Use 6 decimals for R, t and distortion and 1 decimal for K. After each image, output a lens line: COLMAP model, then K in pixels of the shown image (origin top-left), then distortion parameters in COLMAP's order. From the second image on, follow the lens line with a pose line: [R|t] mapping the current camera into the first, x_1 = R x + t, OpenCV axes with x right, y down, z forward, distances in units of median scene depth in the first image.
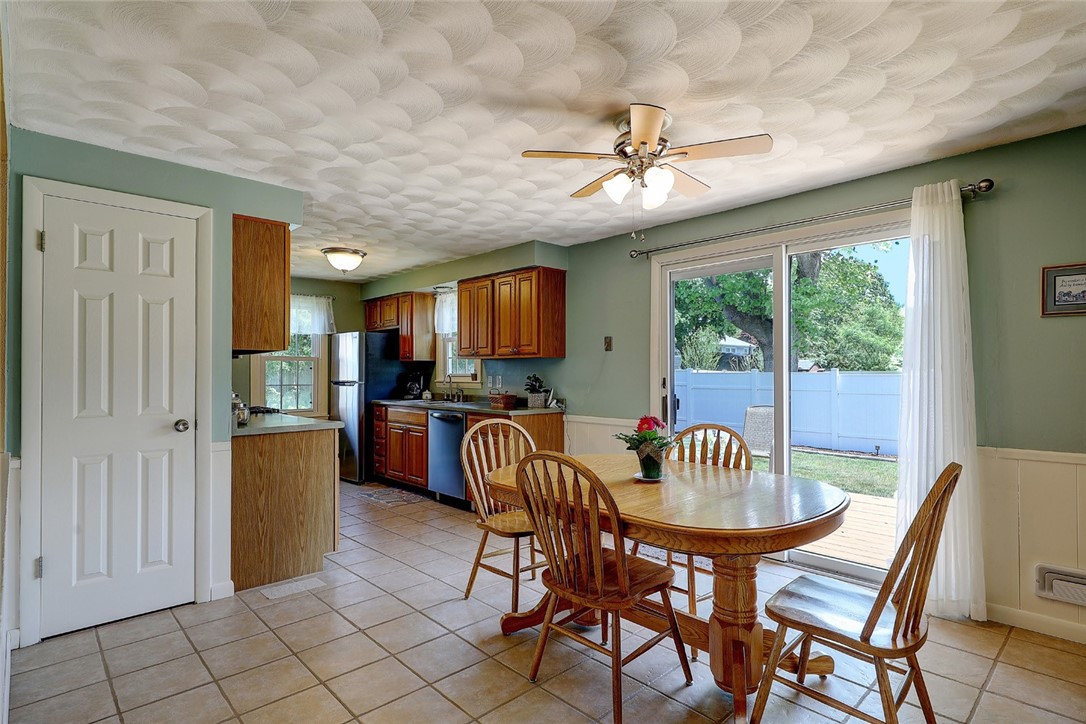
lens RADIAL K [[562.5, 0, 541.4], [0, 562.5, 365.9], [0, 0, 1]] dist [0.007005, 0.001924]
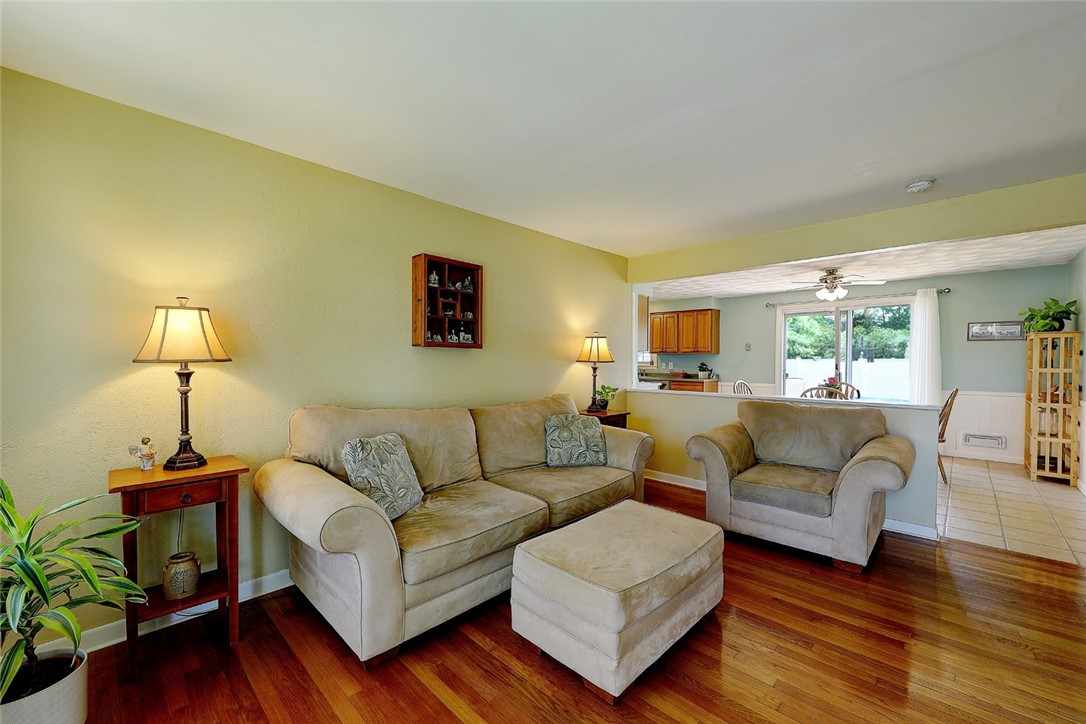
lens RADIAL K [[443.9, 0, 541.8], [0, 443.9, 364.0], [0, 0, 1]] dist [0.003579, -0.001087]
pose [[0.998721, 0.008368, 0.049868, -0.530793], [-0.009191, 0.999825, 0.016311, 0.001722], [-0.049723, -0.016748, 0.998623, -0.433909]]
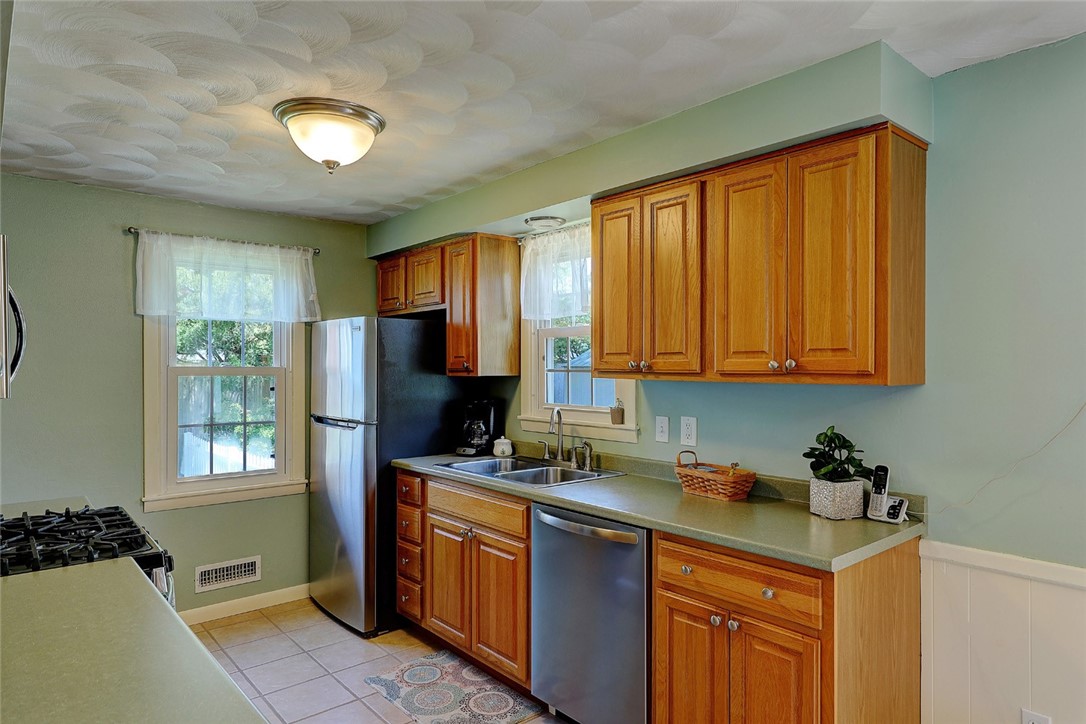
lens RADIAL K [[655.5, 0, 540.0], [0, 655.5, 363.4], [0, 0, 1]] dist [0.001100, 0.000619]
pose [[0.998912, 0.000263, -0.046642, -0.149357], [0.000005, 0.999983, 0.005745, -0.024154], [0.046643, -0.005739, 0.998895, 0.449320]]
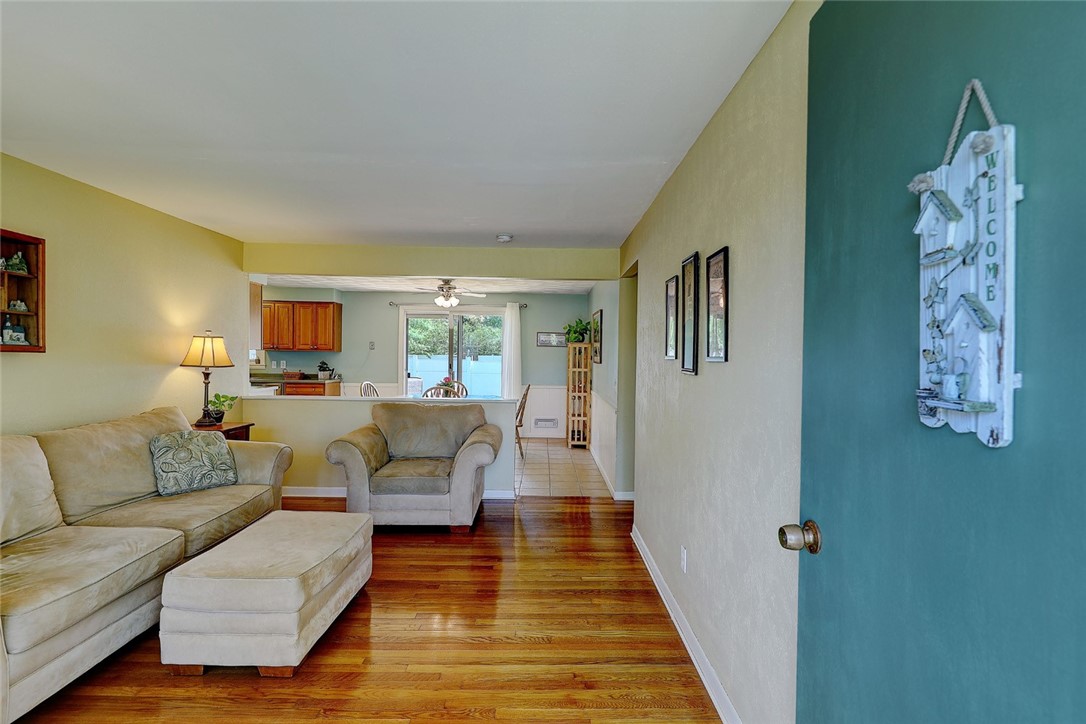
lens RADIAL K [[562.5, 0, 551.4], [0, 562.5, 368.4], [0, 0, 1]] dist [0.007005, 0.001924]
pose [[0.682406, -0.004835, 0.730957, -0.658944], [-0.023246, 0.999329, 0.028312, -0.022092], [-0.730603, -0.036313, 0.681836, -0.591950]]
